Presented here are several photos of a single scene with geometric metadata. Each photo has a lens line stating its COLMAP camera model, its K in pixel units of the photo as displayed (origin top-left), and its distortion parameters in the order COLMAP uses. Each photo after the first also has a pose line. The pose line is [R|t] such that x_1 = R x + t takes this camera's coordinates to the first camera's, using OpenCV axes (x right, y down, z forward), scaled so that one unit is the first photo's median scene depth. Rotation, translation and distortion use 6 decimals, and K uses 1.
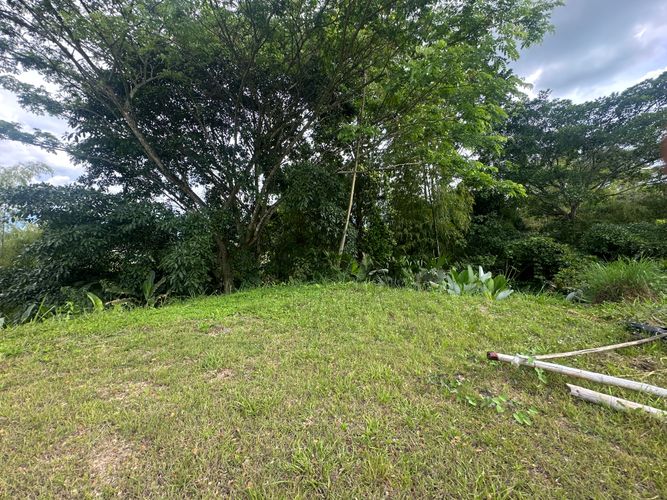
lens RADIAL K [[266.6, 0, 330.3], [0, 266.6, 251.2], [0, 0, 1]] dist [0.000429, 0.000323]
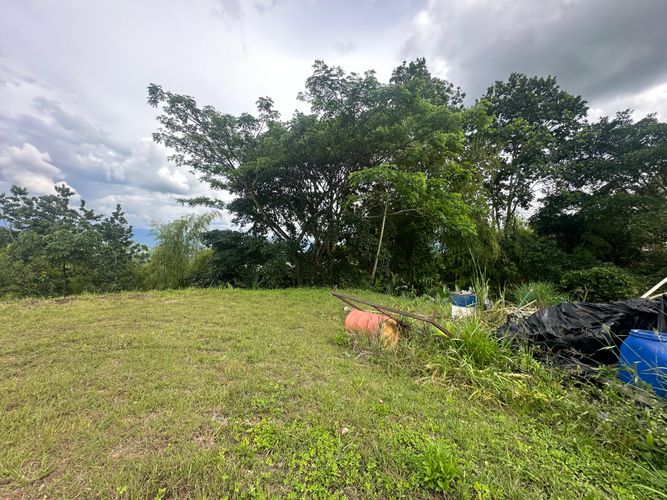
lens RADIAL K [[266.6, 0, 330.3], [0, 266.6, 251.2], [0, 0, 1]] dist [0.000429, 0.000323]
pose [[0.918835, 0.018314, -0.394217, 0.406607], [-0.049055, 0.996476, -0.068043, 0.006704], [0.391582, 0.081858, 0.916495, -0.391517]]
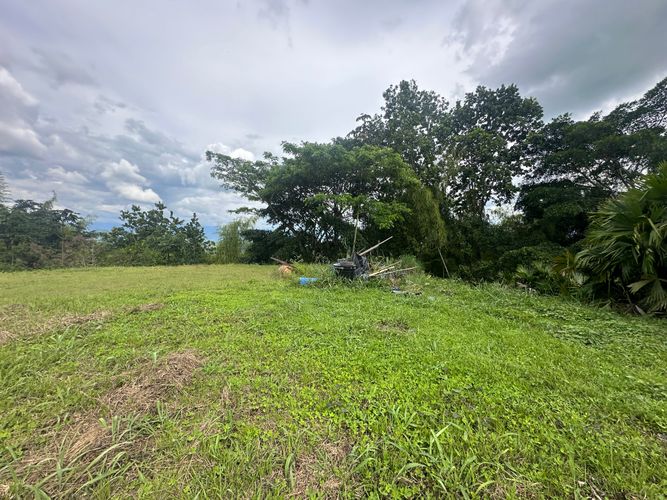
lens RADIAL K [[266.6, 0, 330.3], [0, 266.6, 251.2], [0, 0, 1]] dist [0.000429, 0.000323]
pose [[0.822291, 0.008820, -0.568998, 1.121693], [-0.026700, 0.999377, -0.023095, 0.038517], [0.568440, 0.034183, 0.822014, -0.787113]]
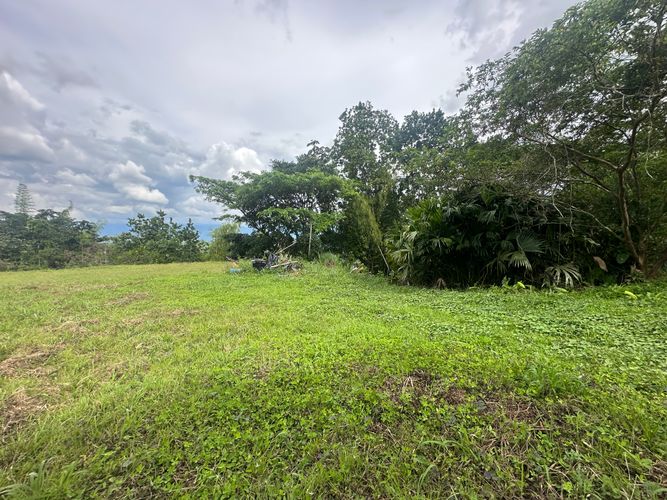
lens RADIAL K [[266.6, 0, 330.3], [0, 266.6, 251.2], [0, 0, 1]] dist [0.000429, 0.000323]
pose [[0.808243, 0.000196, -0.588850, 1.817455], [-0.004789, 0.999969, -0.006240, 0.018544], [0.588830, 0.007864, 0.808219, -0.975383]]
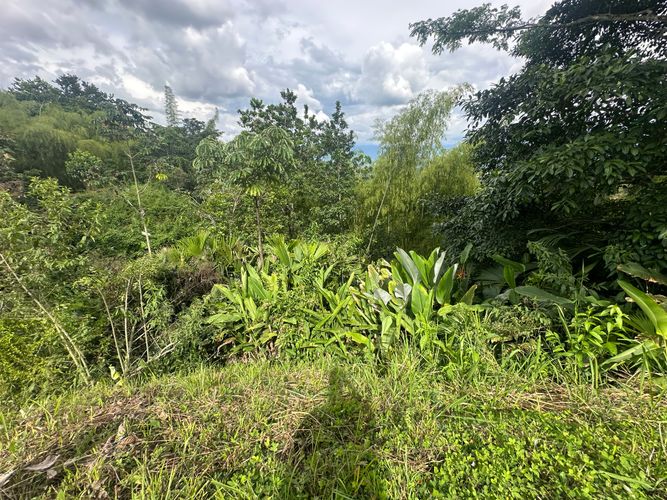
lens RADIAL K [[267.8, 0, 333.5], [0, 267.8, 250.0], [0, 0, 1]] dist [0.001122, 0.000525]
pose [[0.403701, 0.262408, -0.876452, -0.485111], [-0.023344, 0.960627, 0.276857, -0.010635], [0.914593, -0.091308, 0.393932, 0.225881]]
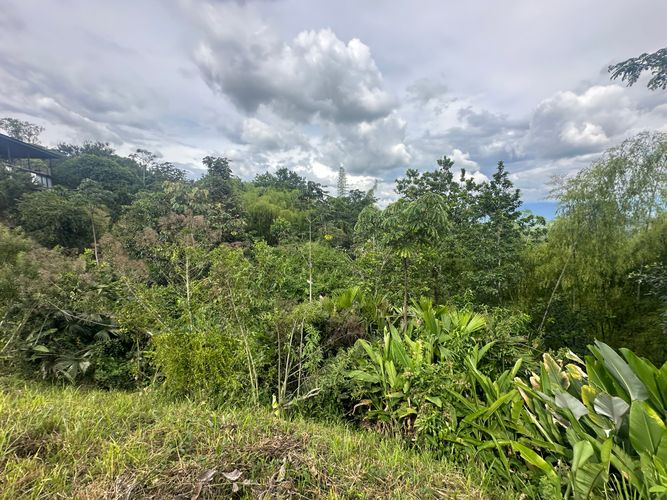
lens RADIAL K [[267.8, 0, 333.5], [0, 267.8, 250.0], [0, 0, 1]] dist [0.001122, 0.000525]
pose [[-0.110282, 0.074367, -0.991114, -0.487852], [-0.026644, 0.996617, 0.077744, -0.022670], [0.993543, 0.034981, -0.107927, 0.206413]]
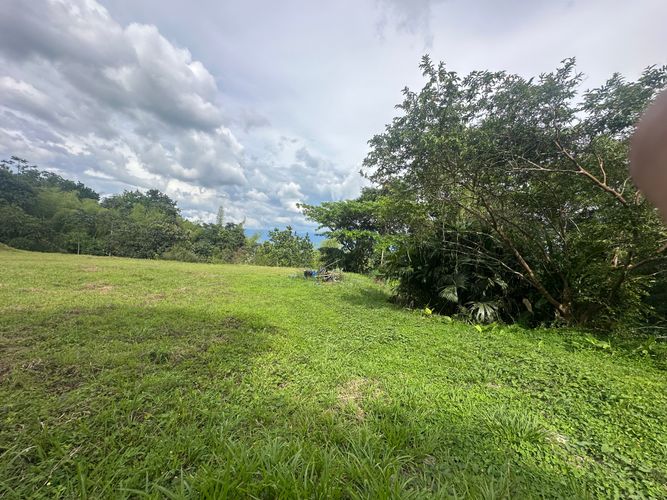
lens RADIAL K [[267.0, 0, 334.3], [0, 267.0, 241.2], [0, 0, 1]] dist [-0.030588, 0.000042]
pose [[0.456506, -0.015171, -0.889591, 2.506324], [-0.091164, 0.993795, -0.063730, -0.051947], [0.885037, 0.110192, 0.452291, -0.790007]]
